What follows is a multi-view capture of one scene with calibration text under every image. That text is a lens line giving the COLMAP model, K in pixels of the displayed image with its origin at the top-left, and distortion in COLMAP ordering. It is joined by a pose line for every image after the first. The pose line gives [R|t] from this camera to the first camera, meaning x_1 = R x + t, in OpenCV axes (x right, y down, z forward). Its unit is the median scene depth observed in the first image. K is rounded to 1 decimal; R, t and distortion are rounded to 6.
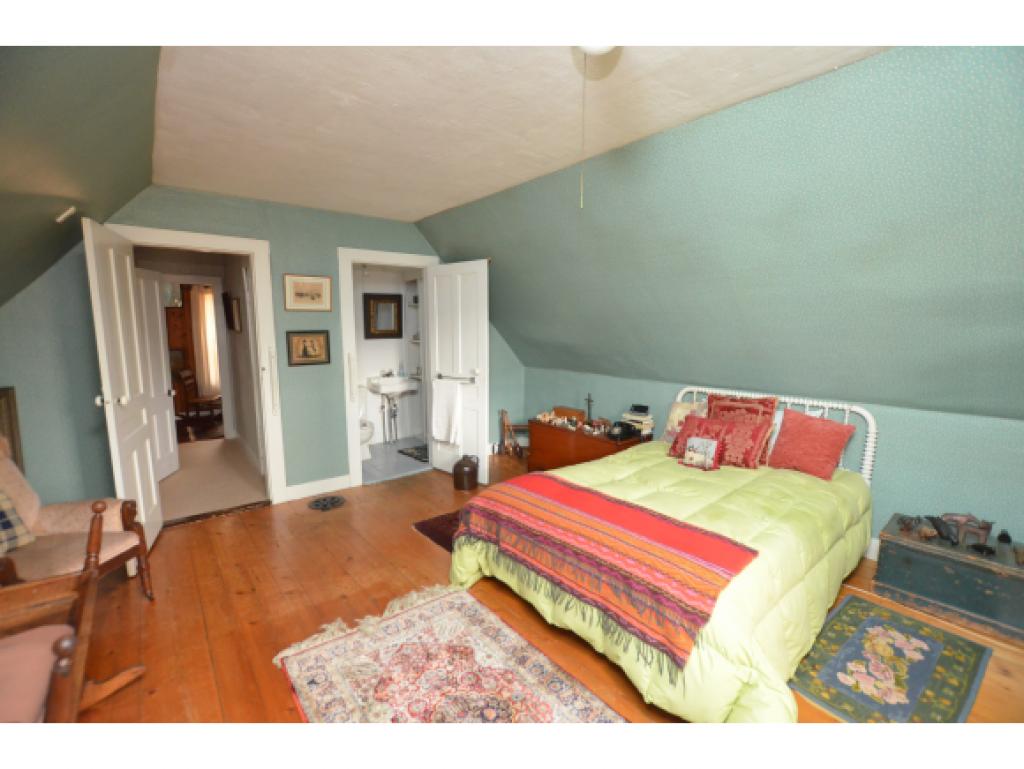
lens RADIAL K [[451.4, 0, 510.4], [0, 451.4, 385.7], [0, 0, 1]] dist [-0.033798, 0.001158]
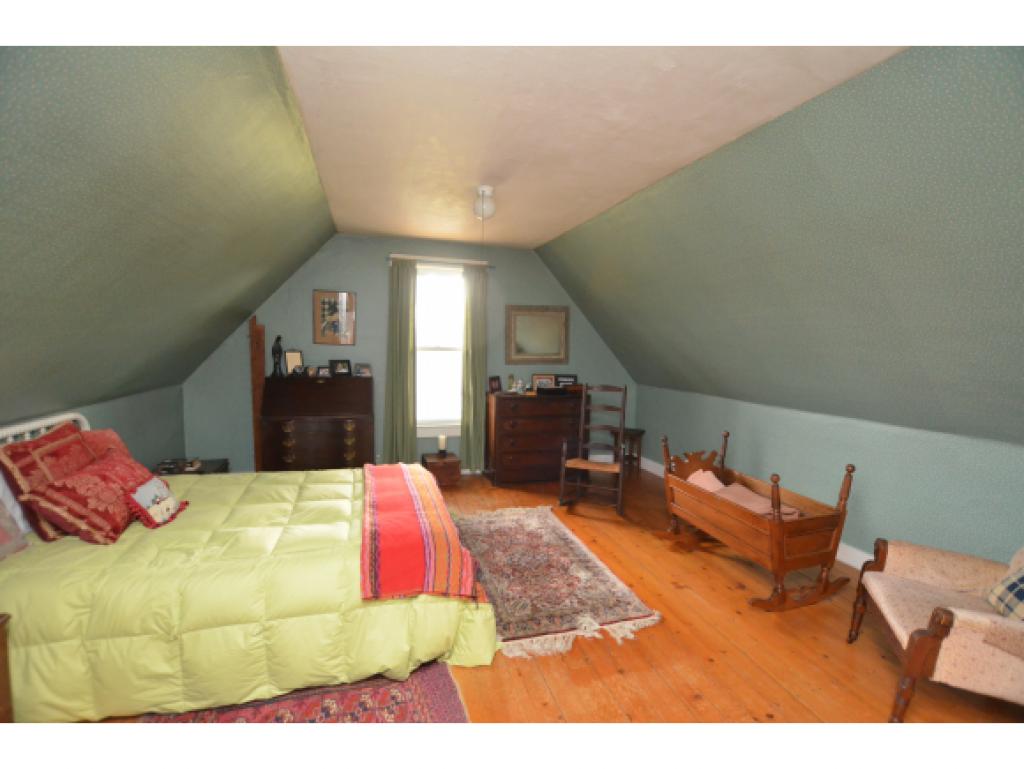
lens RADIAL K [[451.4, 0, 515.6], [0, 451.4, 387.8], [0, 0, 1]] dist [-0.033798, 0.001158]
pose [[-0.919876, -0.065026, 0.386782, -0.389443], [0.022832, 0.975610, 0.218321, -0.176842], [-0.391545, 0.209660, -0.895955, 1.389441]]
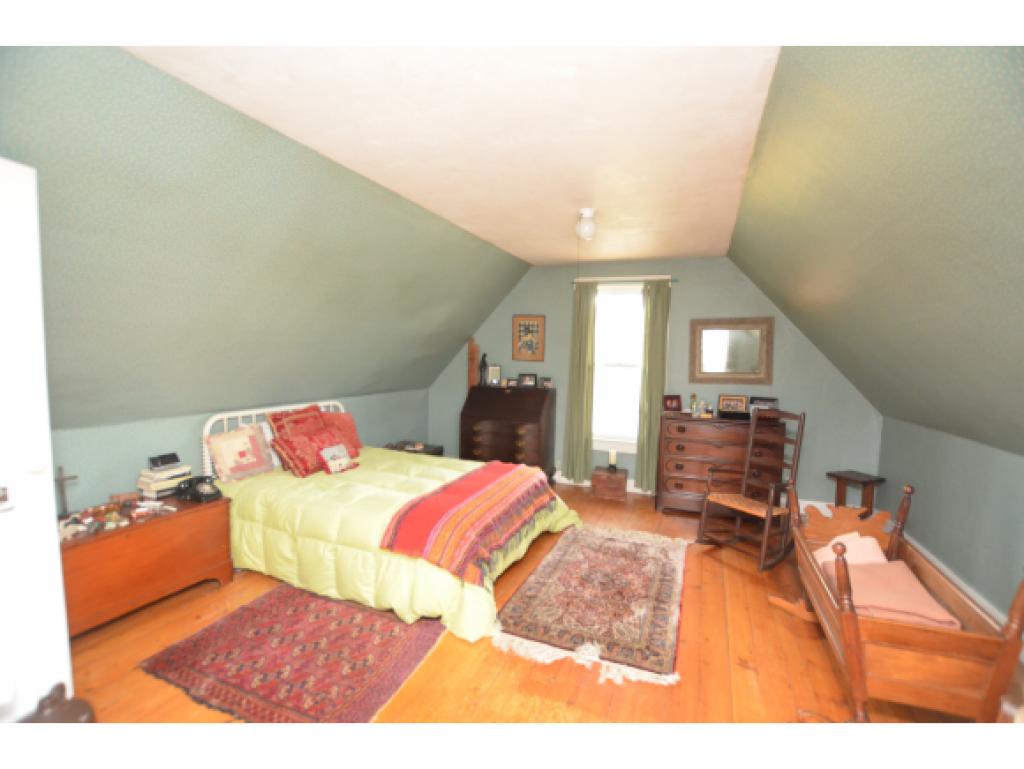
lens RADIAL K [[451.4, 0, 516.2], [0, 451.4, 385.2], [0, 0, 1]] dist [-0.033798, 0.001158]
pose [[-0.474632, -0.073549, 0.877106, -0.785912], [0.090691, 0.987112, 0.131849, -0.144816], [-0.875499, 0.142126, -0.461845, 1.111253]]
